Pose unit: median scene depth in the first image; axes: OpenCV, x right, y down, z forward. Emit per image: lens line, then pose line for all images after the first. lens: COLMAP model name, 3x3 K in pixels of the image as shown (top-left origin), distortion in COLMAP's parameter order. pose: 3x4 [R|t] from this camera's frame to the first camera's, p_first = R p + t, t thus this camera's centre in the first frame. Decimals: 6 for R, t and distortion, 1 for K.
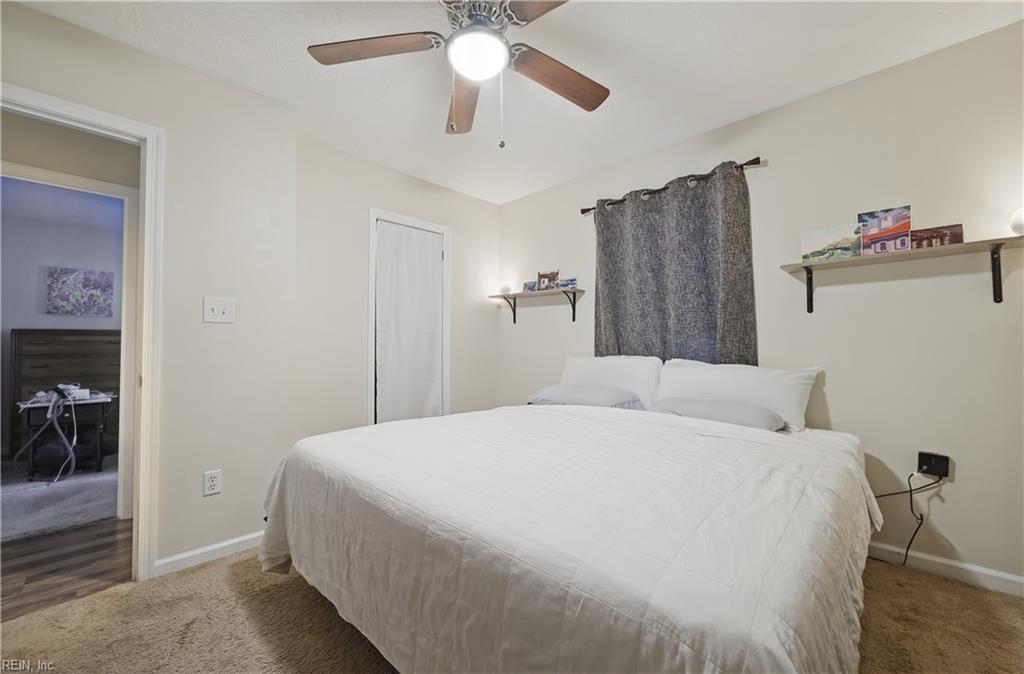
lens RADIAL K [[411.5, 0, 512.0], [0, 411.5, 337.0], [0, 0, 1]] dist [-0.001023, -0.000149]
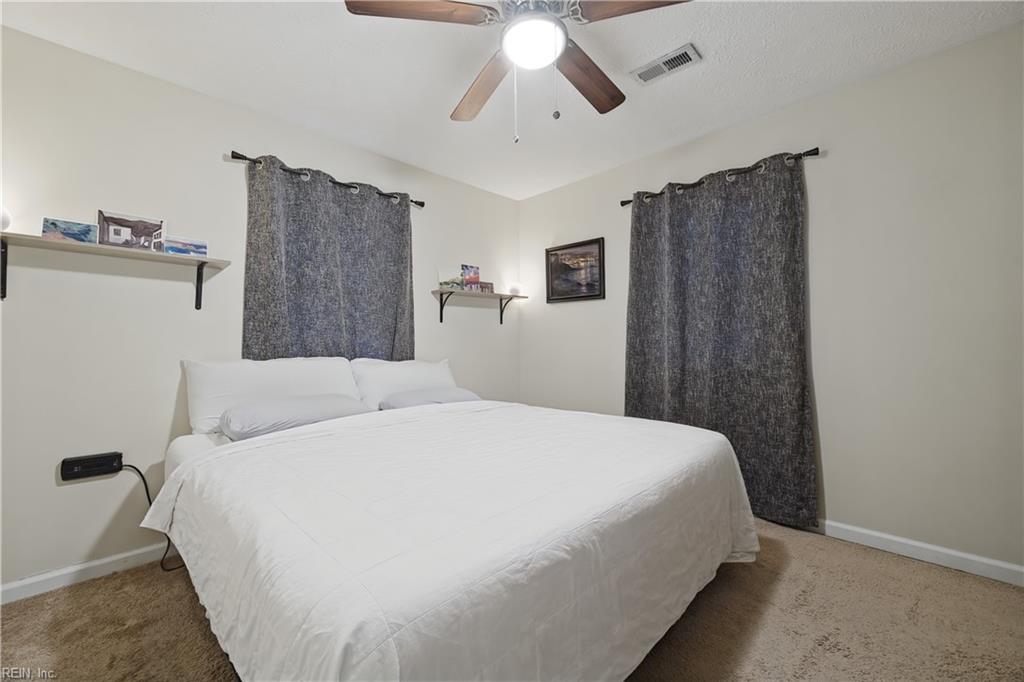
lens RADIAL K [[405.1, 0, 507.8], [0, 405.1, 342.2], [0, 0, 1]] dist [-0.000582, -0.000540]
pose [[0.021058, 0.000570, 0.999778, -0.671164], [-0.018790, 0.999823, -0.000174, 0.007646], [-0.999602, -0.018782, 0.021065, 0.672774]]
